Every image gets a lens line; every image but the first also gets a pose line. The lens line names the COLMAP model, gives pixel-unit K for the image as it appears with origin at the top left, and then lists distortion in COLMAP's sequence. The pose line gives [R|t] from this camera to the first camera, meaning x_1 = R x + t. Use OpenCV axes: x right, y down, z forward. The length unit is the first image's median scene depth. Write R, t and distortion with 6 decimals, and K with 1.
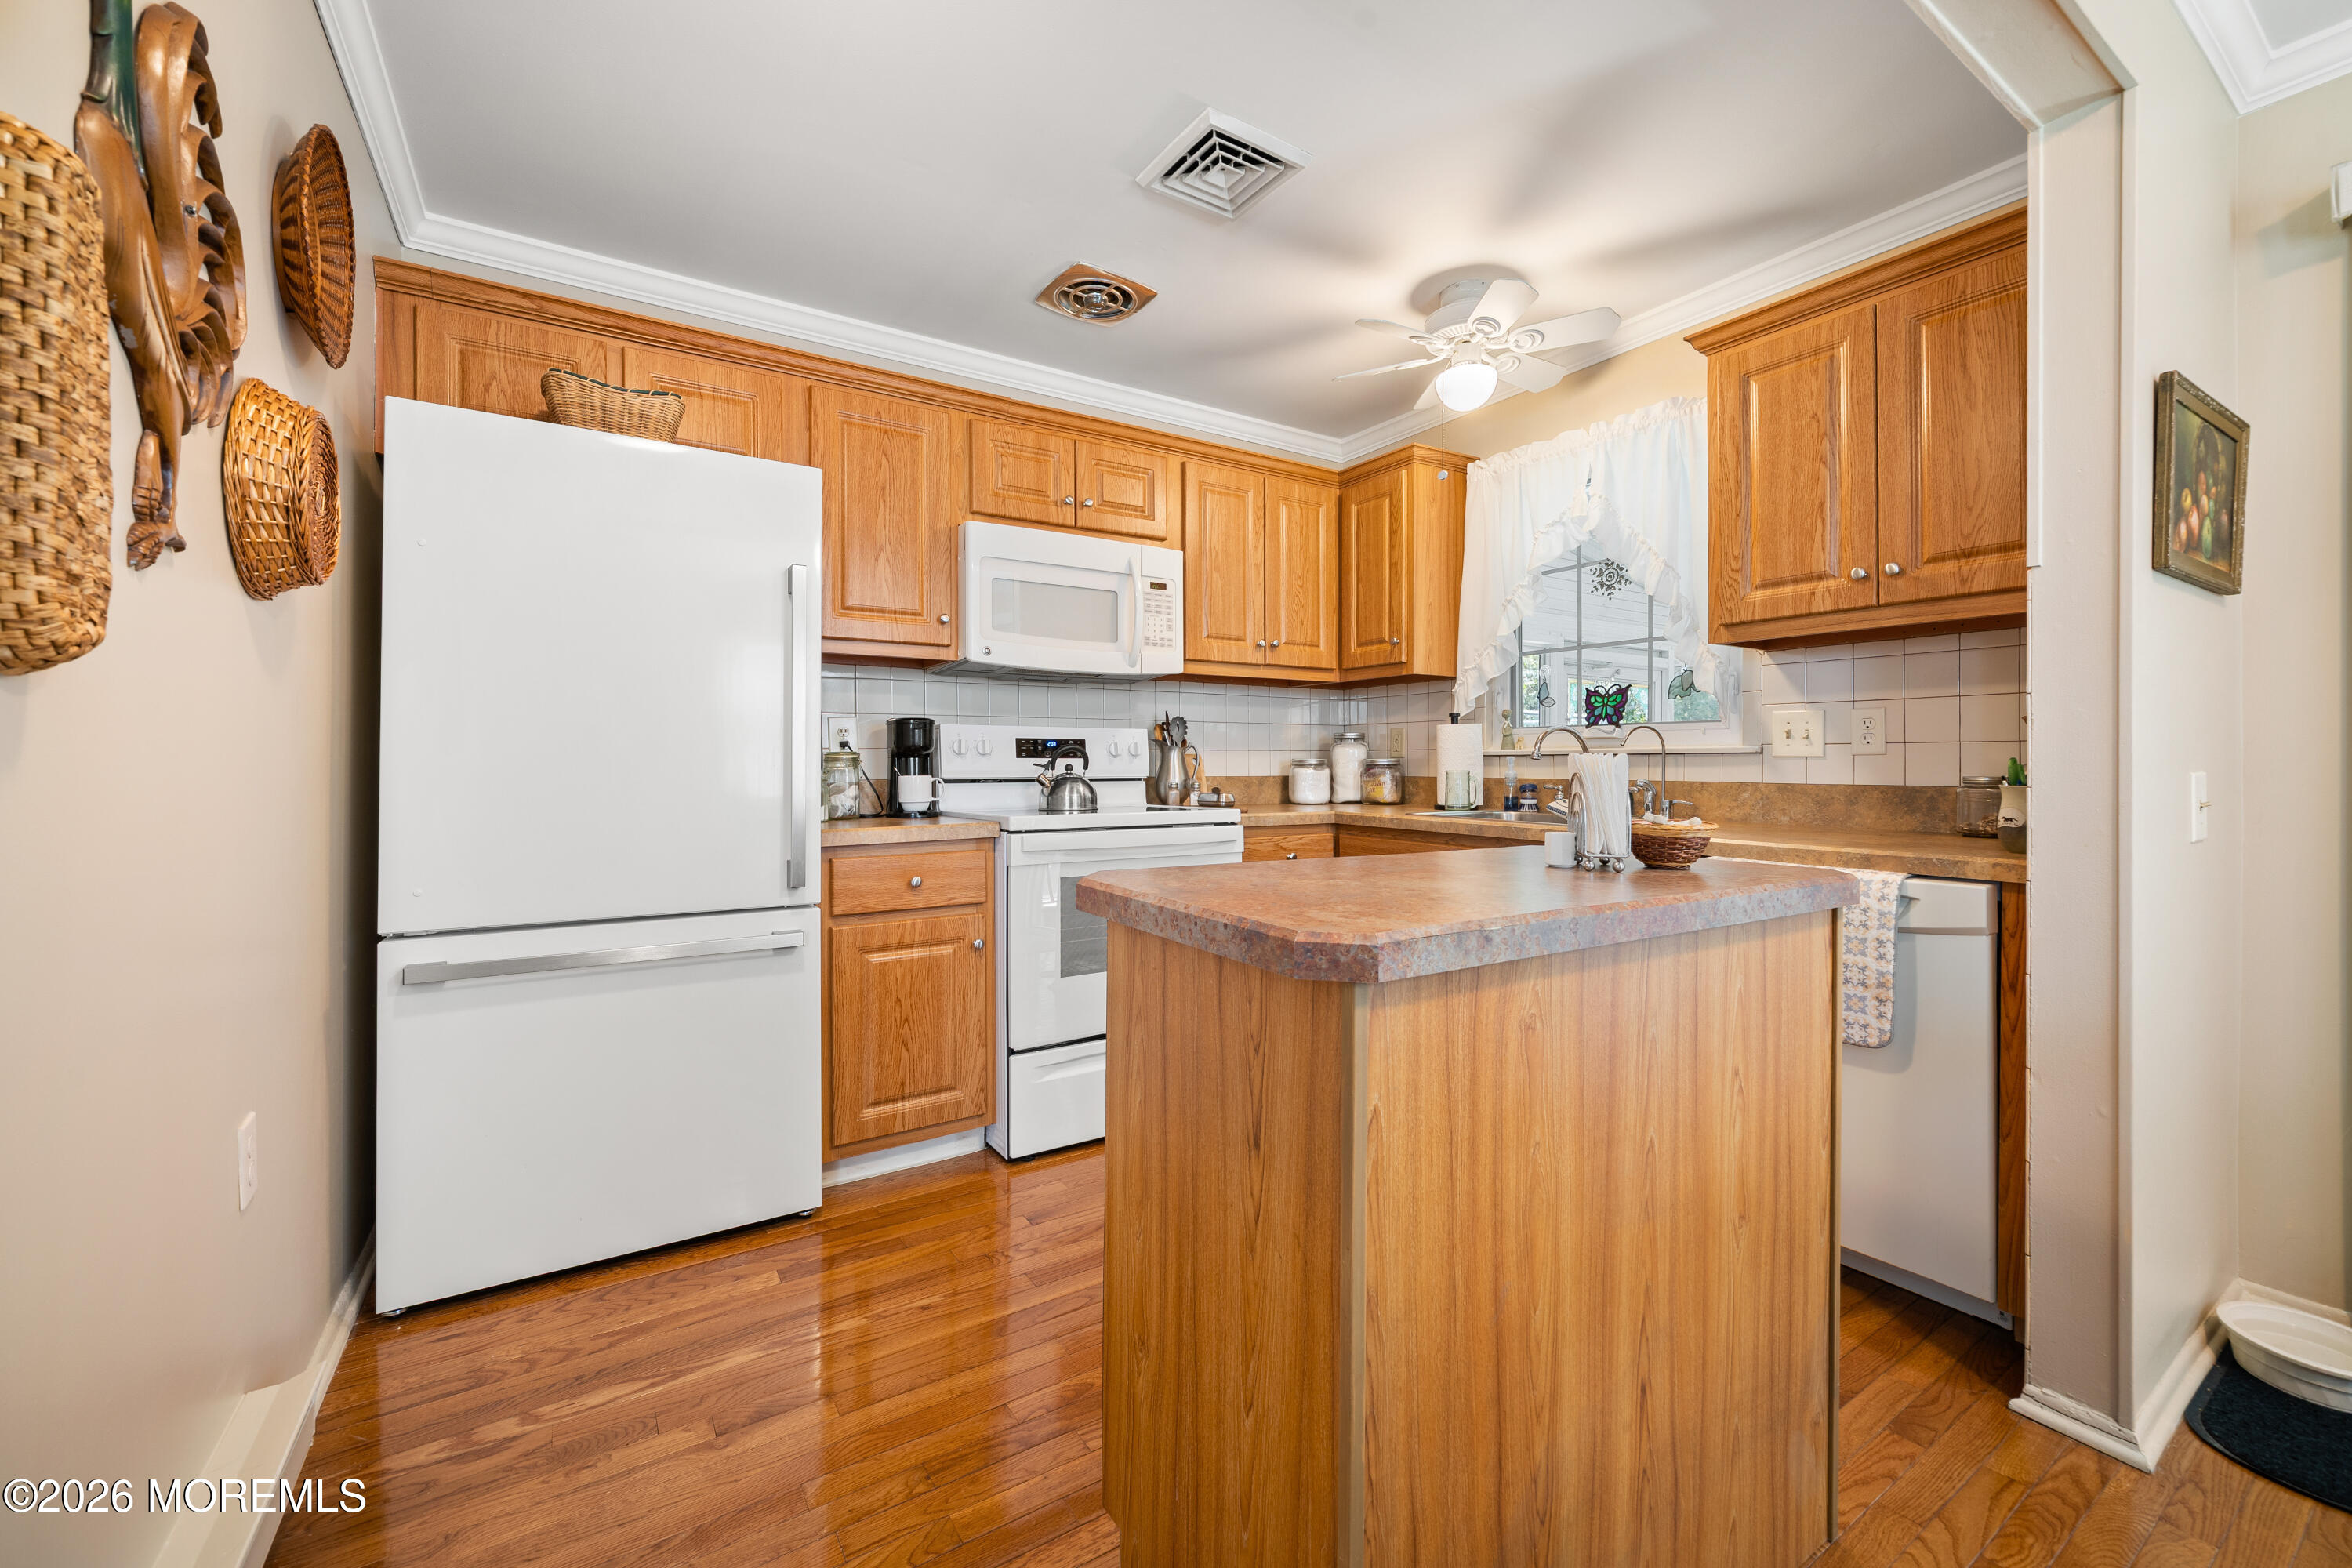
lens RADIAL K [[926.3, 0, 1169.1], [0, 926.3, 765.9], [0, 0, 1]] dist [-0.003323, 0.000287]
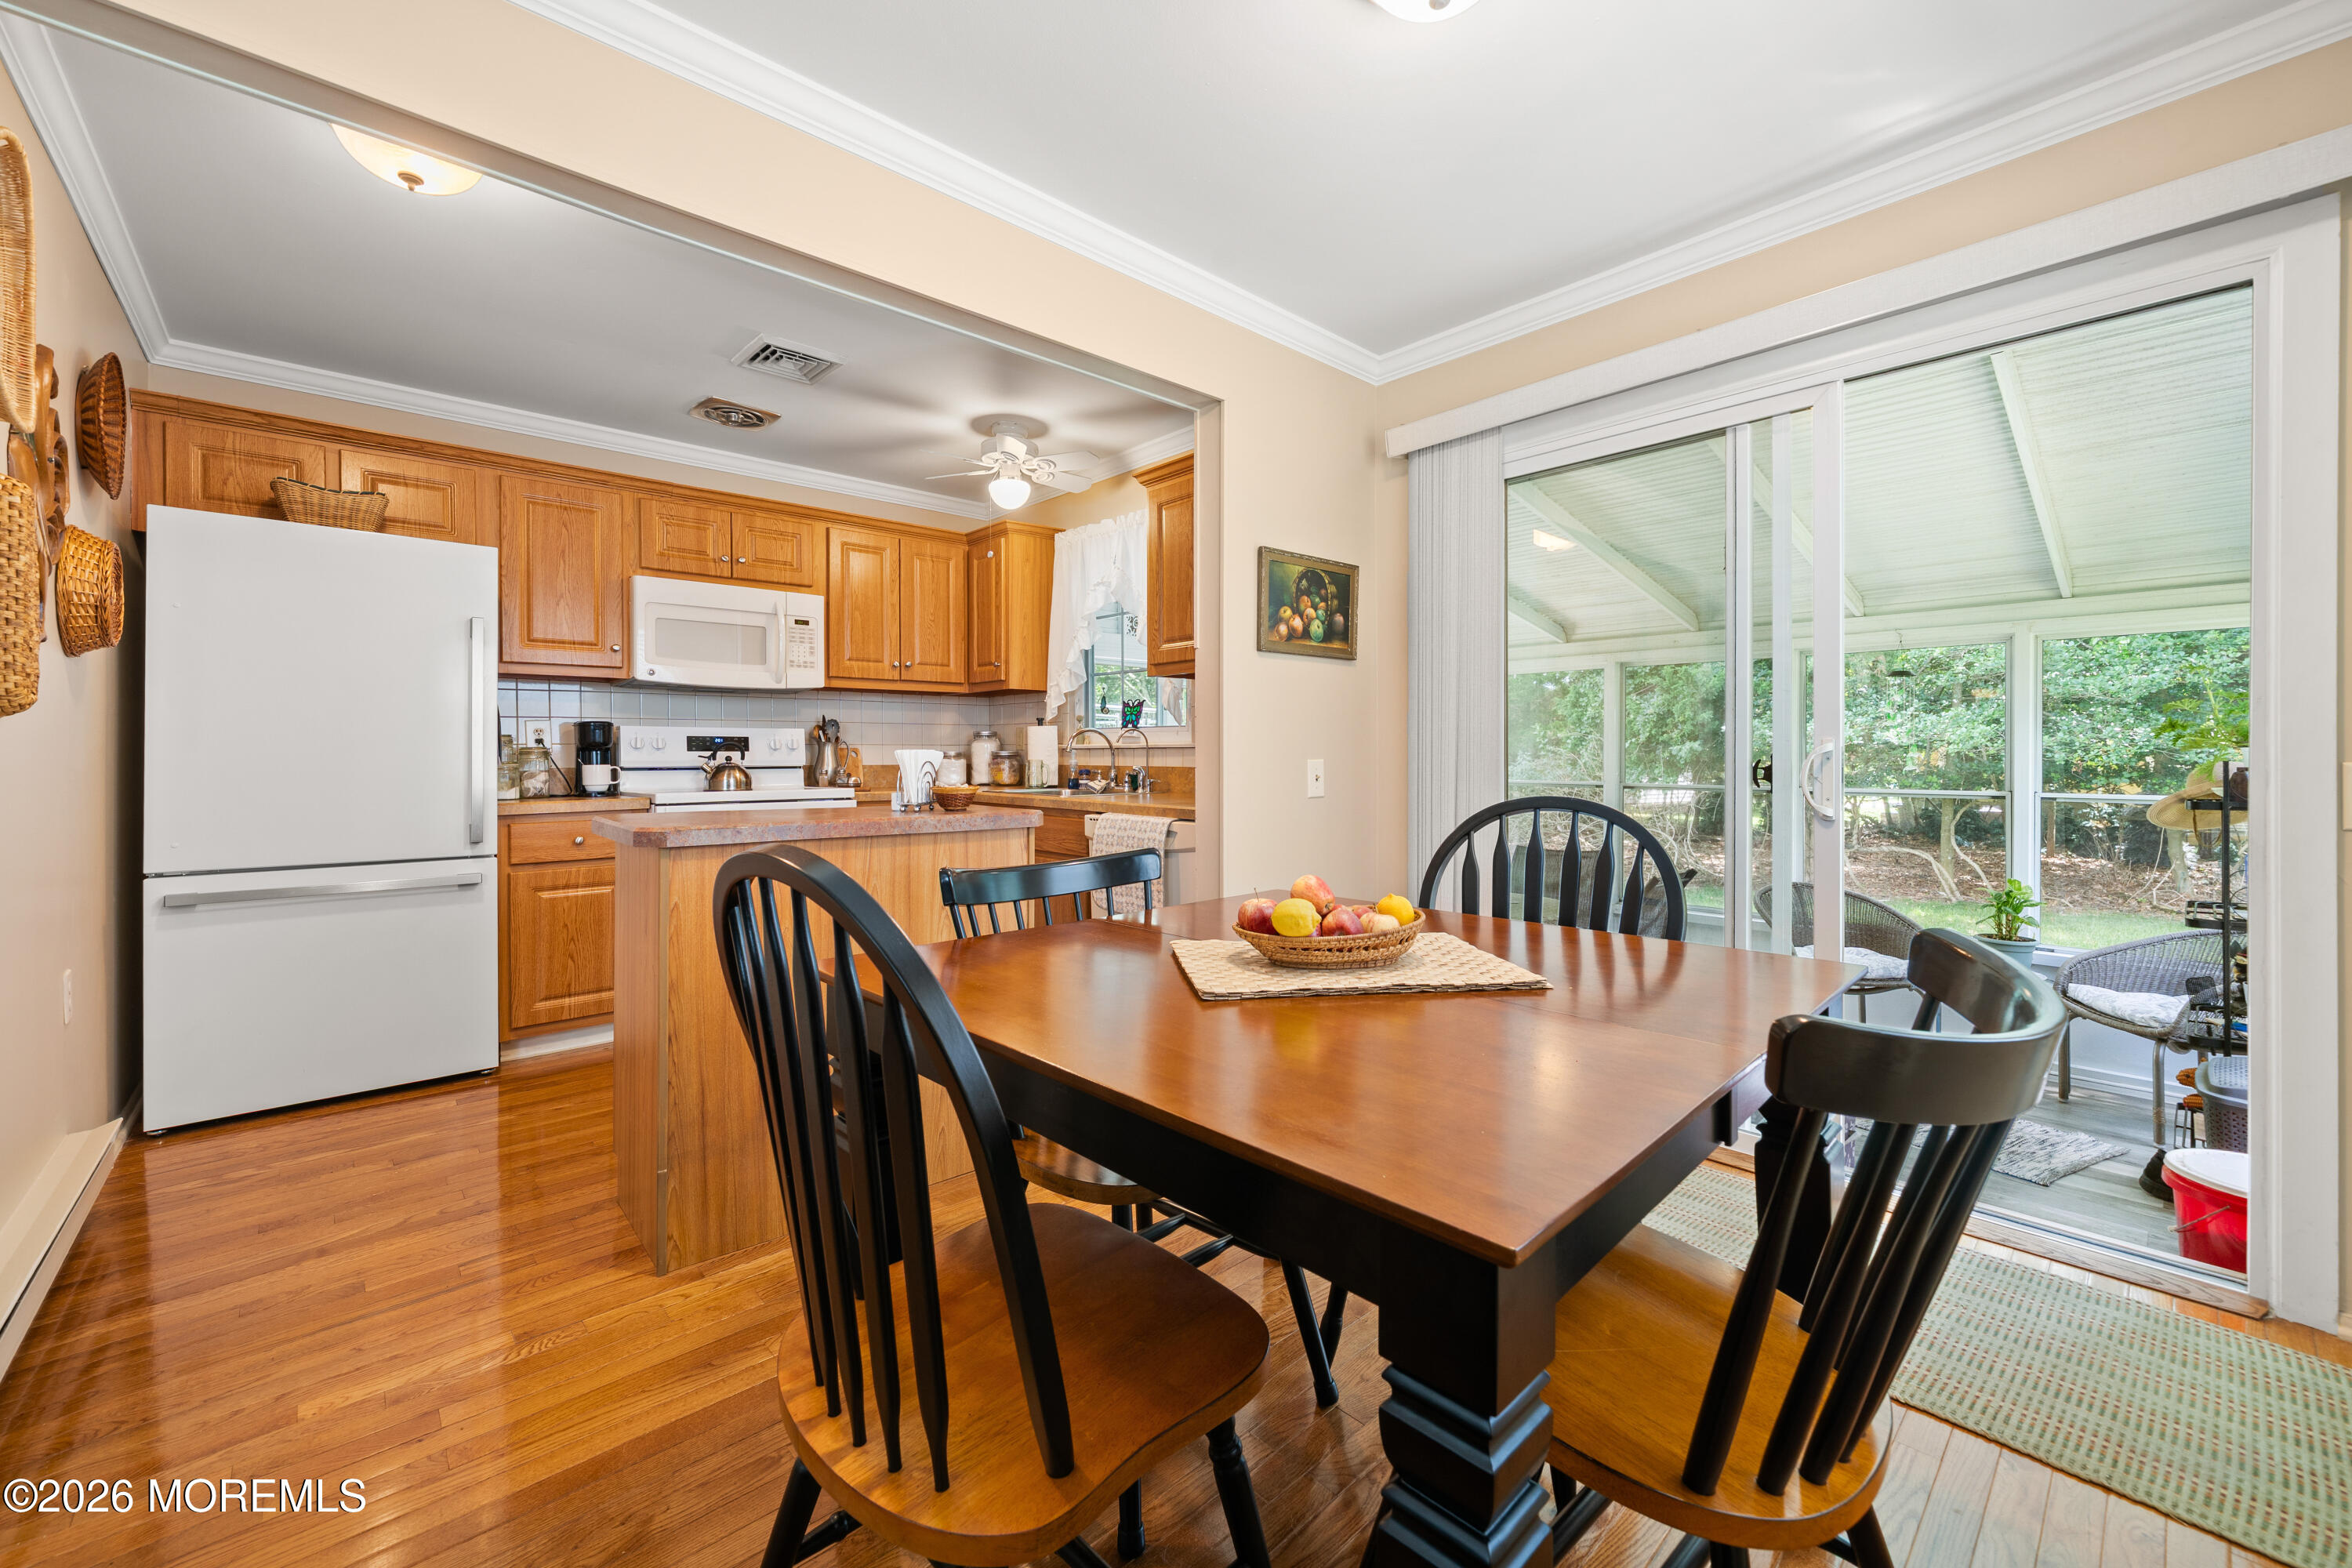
lens RADIAL K [[926.3, 0, 1166.9], [0, 926.3, 758.9], [0, 0, 1]] dist [-0.003323, 0.000287]
pose [[0.985646, -0.002529, 0.168807, 0.356779], [0.002093, 0.999994, 0.002756, 0.000100], [-0.168813, -0.002363, 0.985645, -0.514206]]
